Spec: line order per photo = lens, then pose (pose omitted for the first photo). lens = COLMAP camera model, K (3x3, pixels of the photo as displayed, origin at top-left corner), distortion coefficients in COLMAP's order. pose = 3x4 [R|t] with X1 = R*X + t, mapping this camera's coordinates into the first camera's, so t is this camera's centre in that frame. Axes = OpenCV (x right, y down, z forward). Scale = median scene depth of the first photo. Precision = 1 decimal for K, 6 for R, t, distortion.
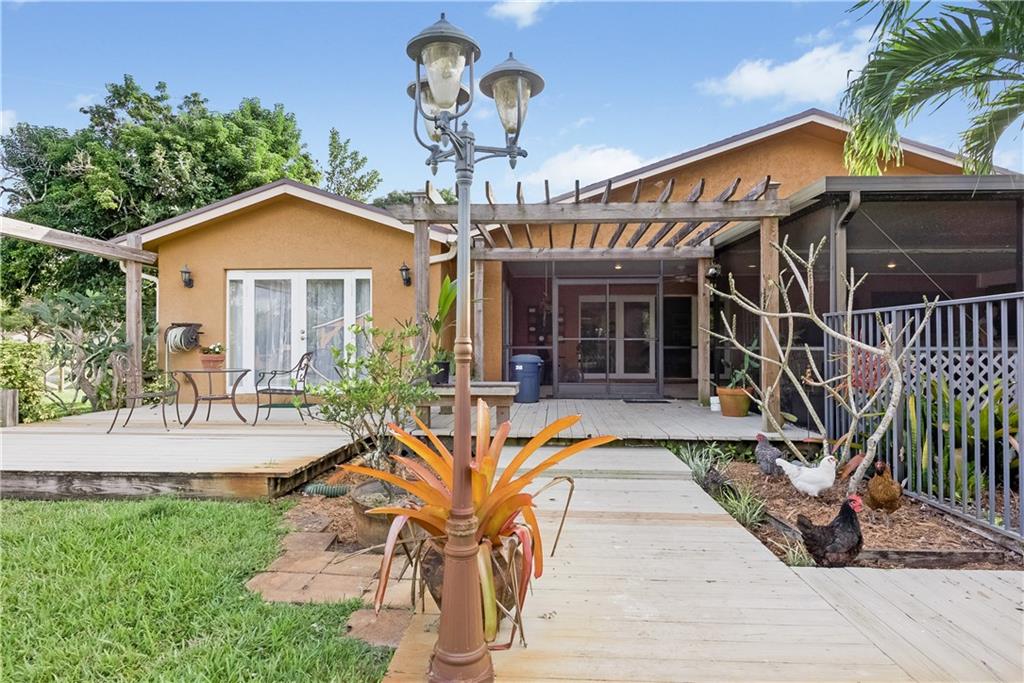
lens RADIAL K [[570.8, 0, 512.0], [0, 570.8, 341.5], [0, 0, 1]] dist [-0.001162, -0.000460]
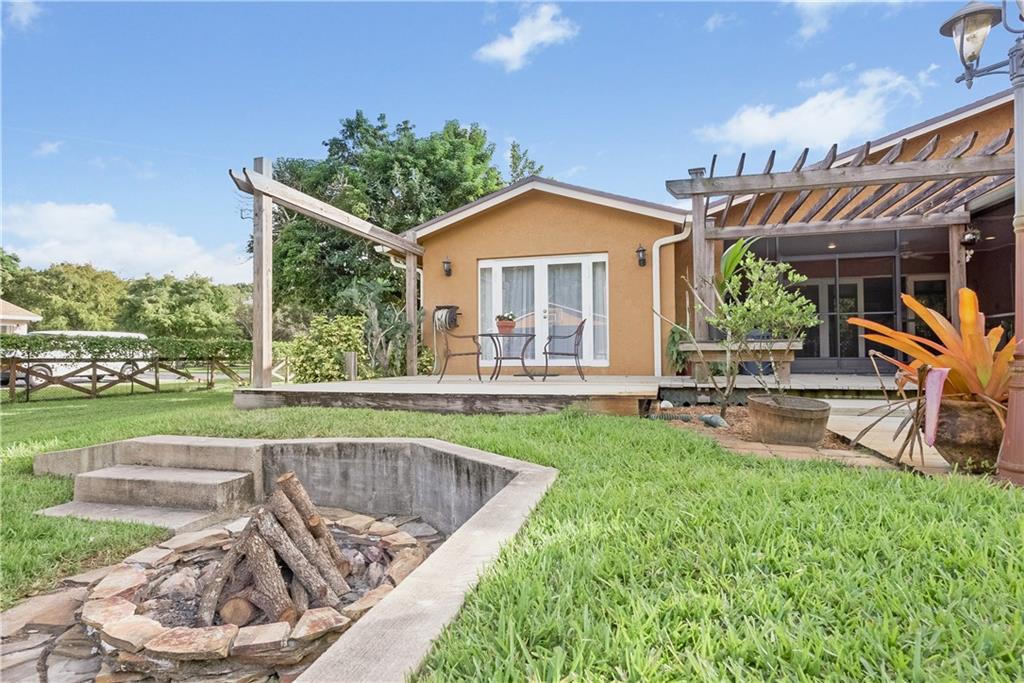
lens RADIAL K [[552.9, 0, 512.0], [0, 552.9, 341.5], [0, 0, 1]] dist [-0.002672, -0.000452]
pose [[0.974139, -0.010291, -0.225713, -0.182554], [0.007553, 0.999887, -0.012989, 0.056482], [0.225822, 0.010948, 0.974107, -0.079448]]
